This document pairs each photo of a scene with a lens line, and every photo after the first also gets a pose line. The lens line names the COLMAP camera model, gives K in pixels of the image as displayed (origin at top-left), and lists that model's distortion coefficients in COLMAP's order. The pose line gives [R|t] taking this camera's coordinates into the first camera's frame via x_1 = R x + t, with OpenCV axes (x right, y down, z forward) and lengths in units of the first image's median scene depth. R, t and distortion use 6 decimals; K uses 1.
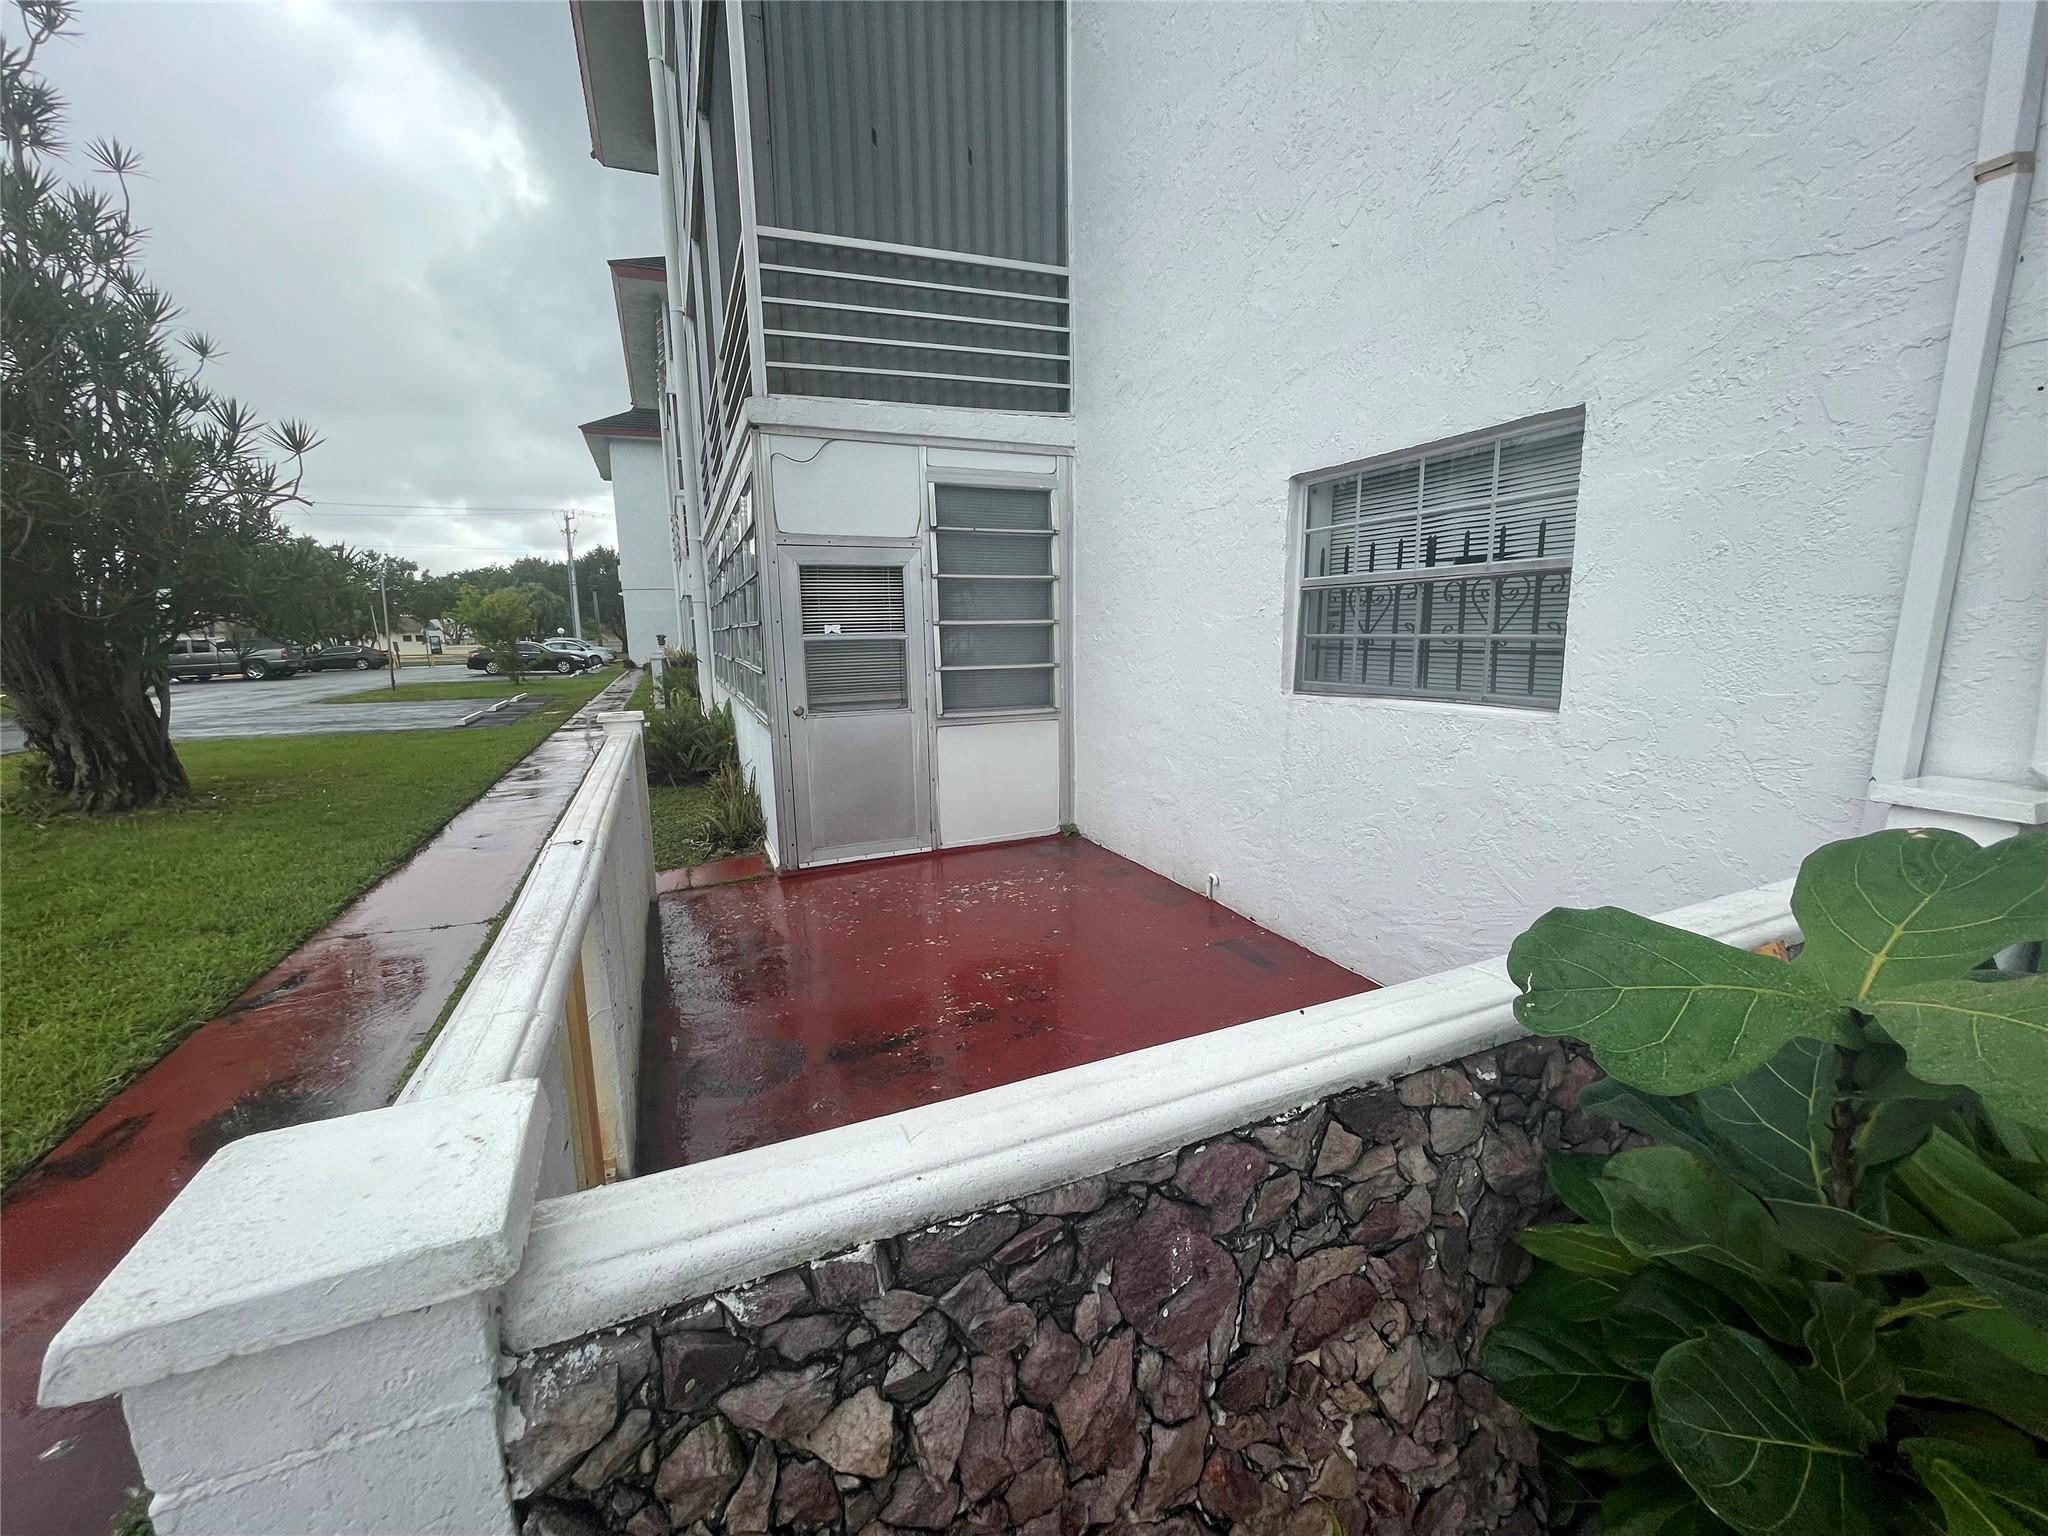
lens RADIAL K [[825.4, 0, 1029.7], [0, 825.4, 755.7], [0, 0, 1]] dist [-0.002797, 0.000073]
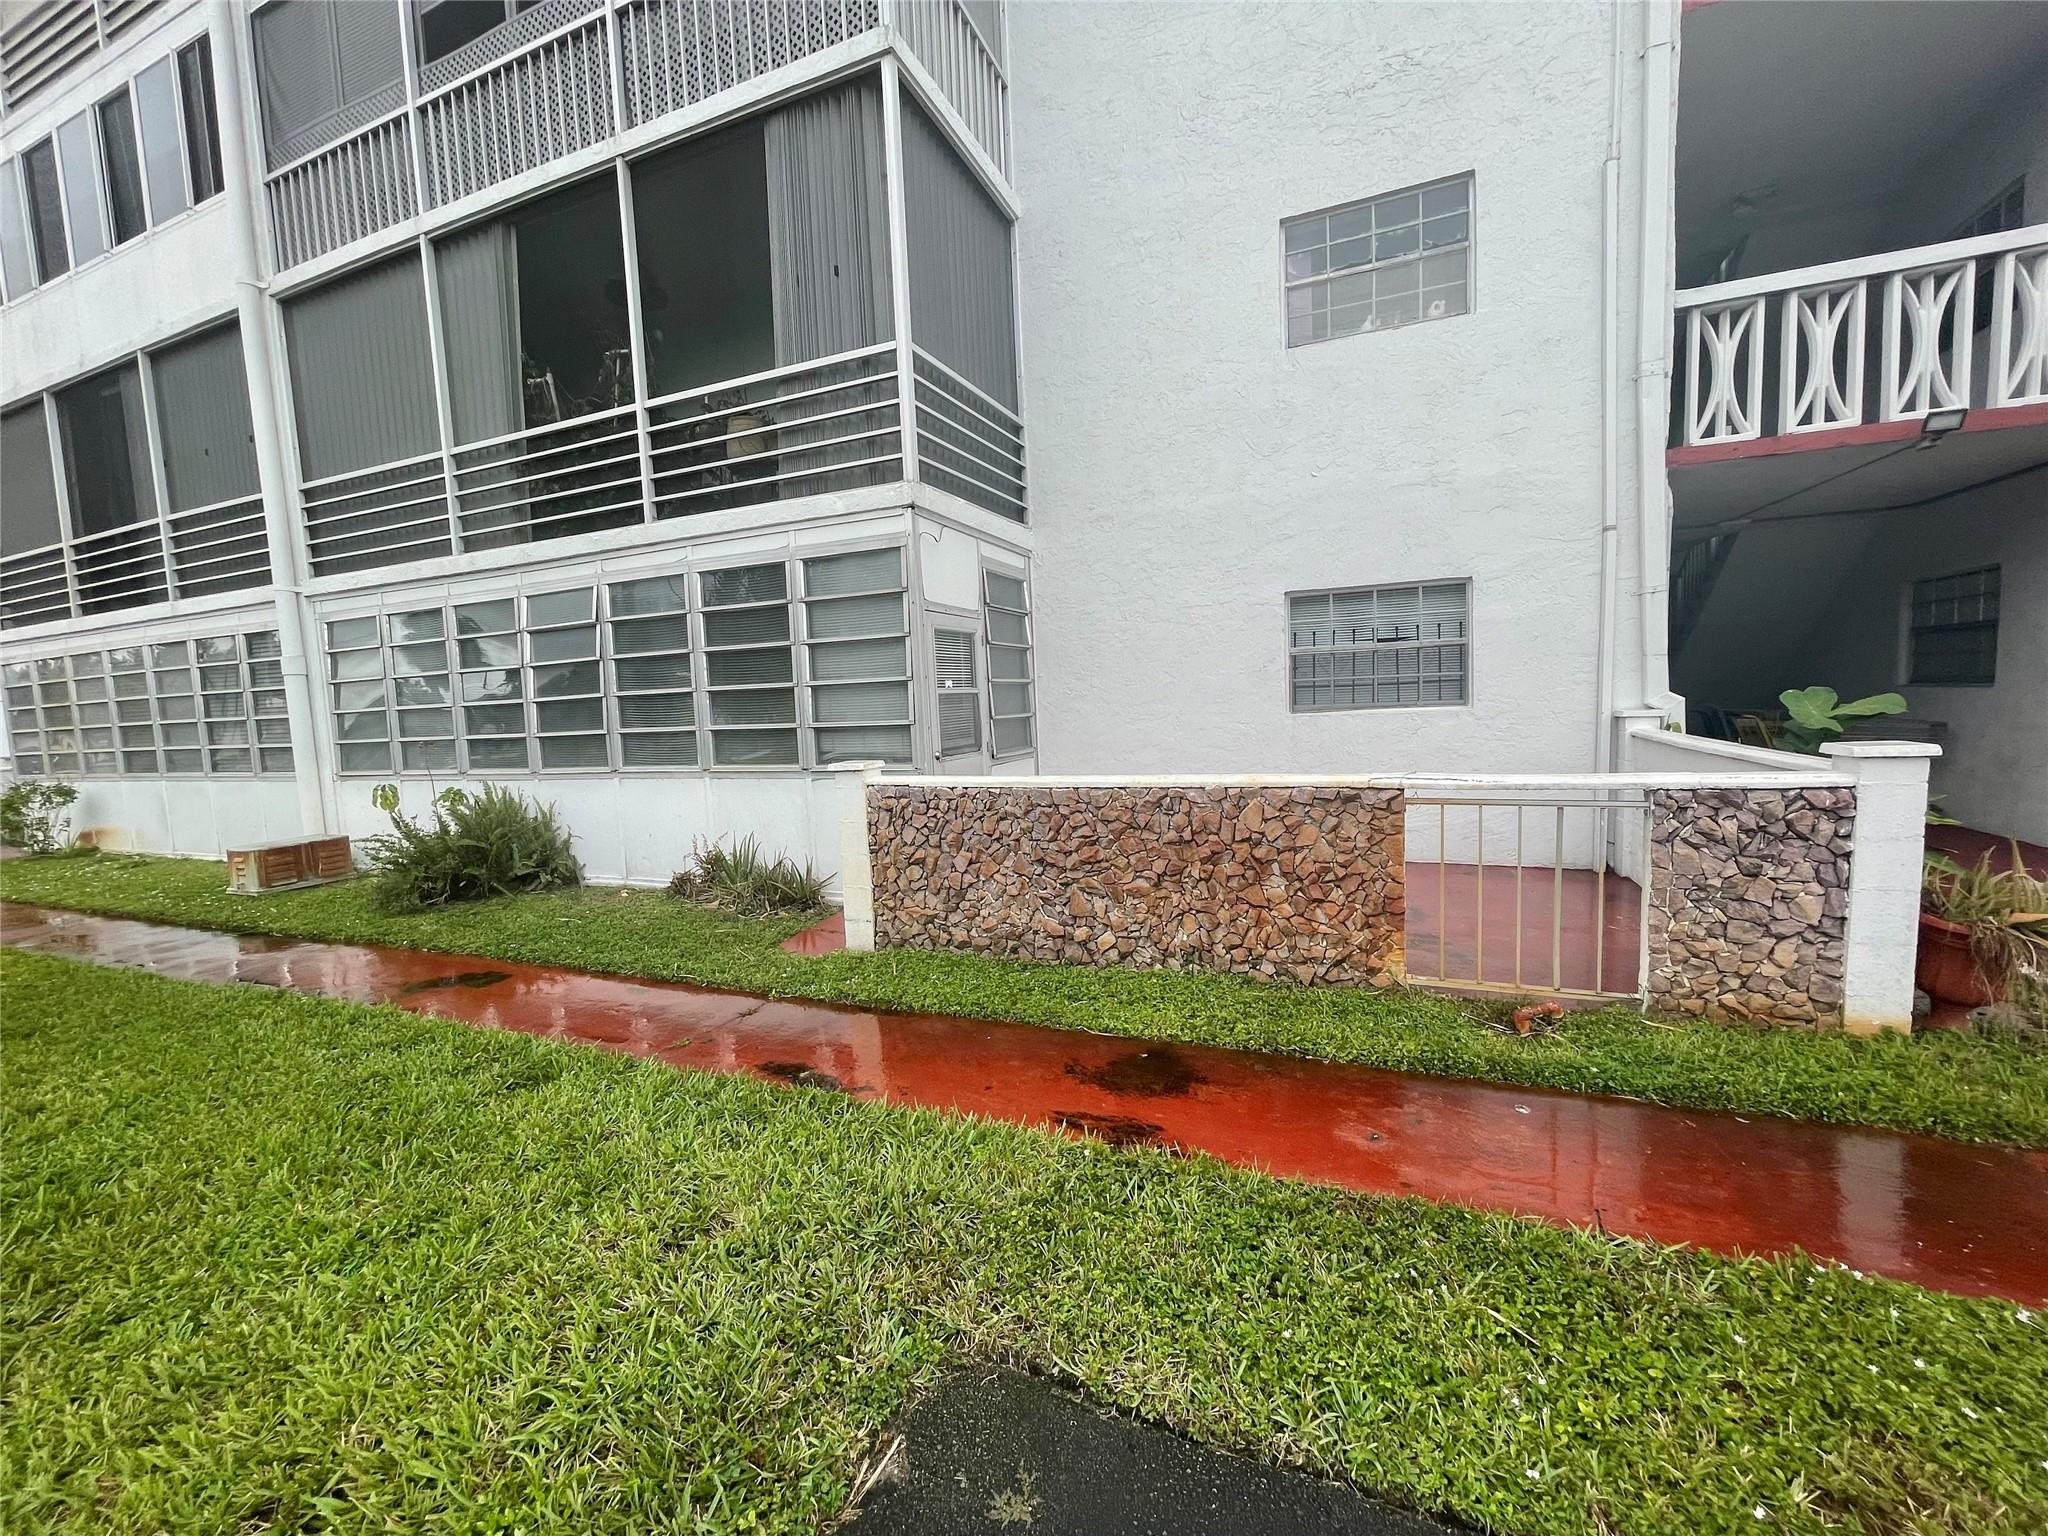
lens RADIAL K [[825.4, 0, 1029.1], [0, 825.4, 768.9], [0, 0, 1]] dist [-0.002797, 0.000073]
pose [[0.722469, -0.074823, 0.687343, -0.993931], [0.134337, 0.990373, -0.033392, 0.019223], [-0.678227, 0.116461, 0.725565, 0.095777]]
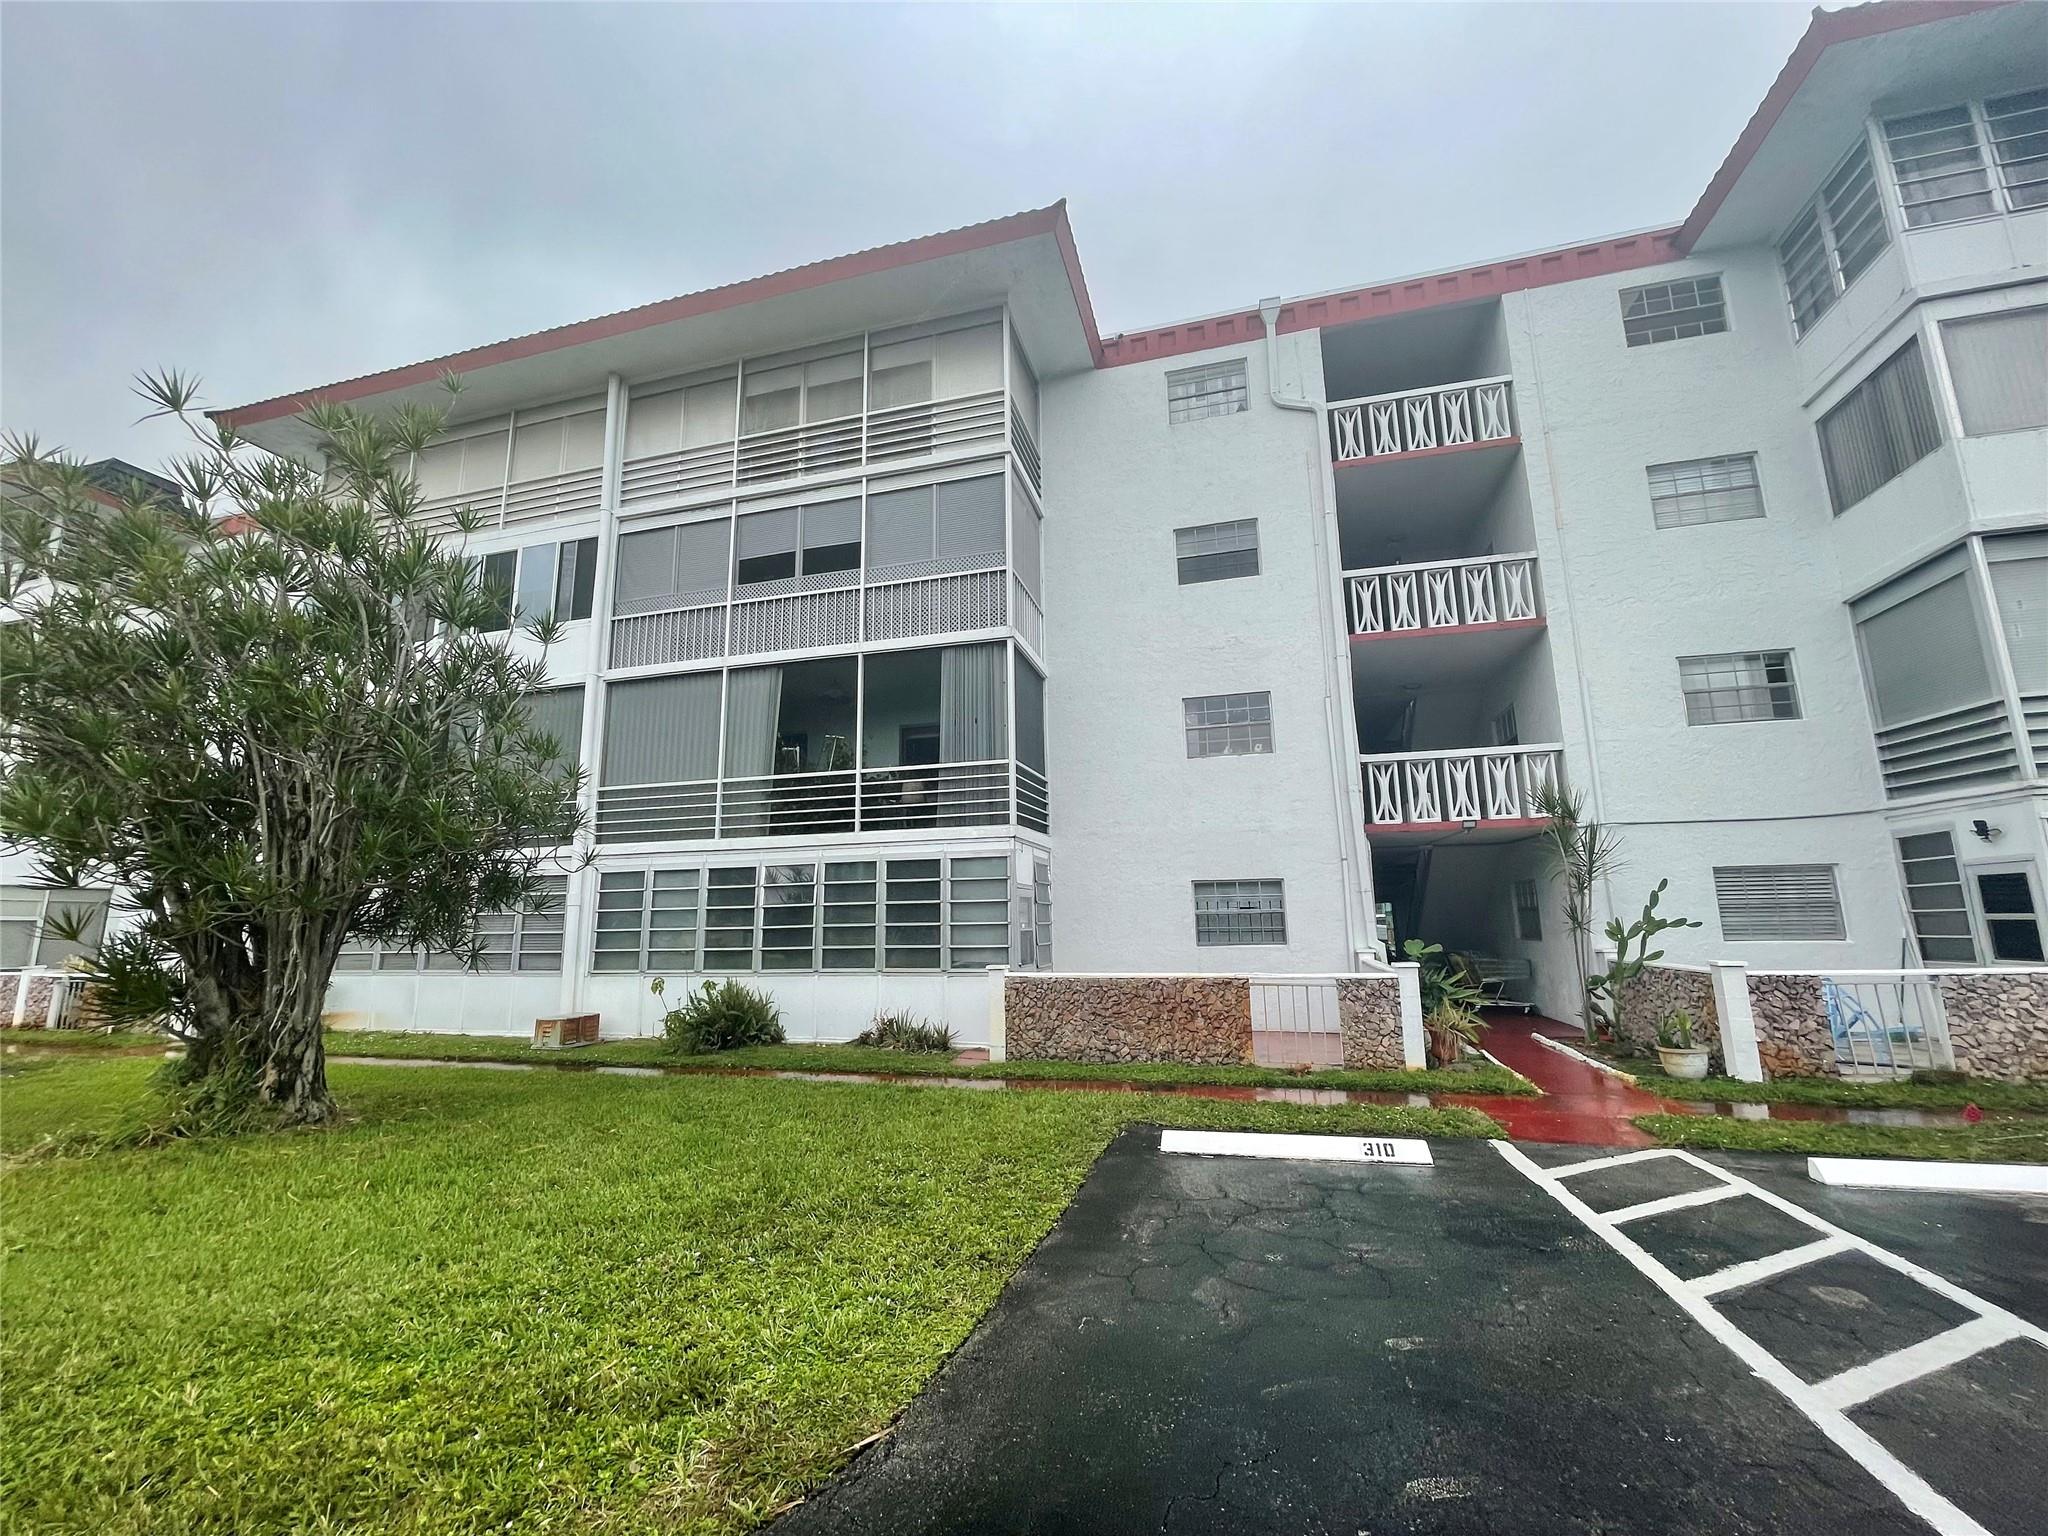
lens RADIAL K [[825.4, 0, 1025.6], [0, 825.4, 764.6], [0, 0, 1]] dist [-0.002797, 0.000073]
pose [[0.628456, 0.151398, 0.762969, -2.033677], [0.121851, 0.949603, -0.288800, 0.074406], [-0.768242, 0.274467, 0.578336, -0.406398]]
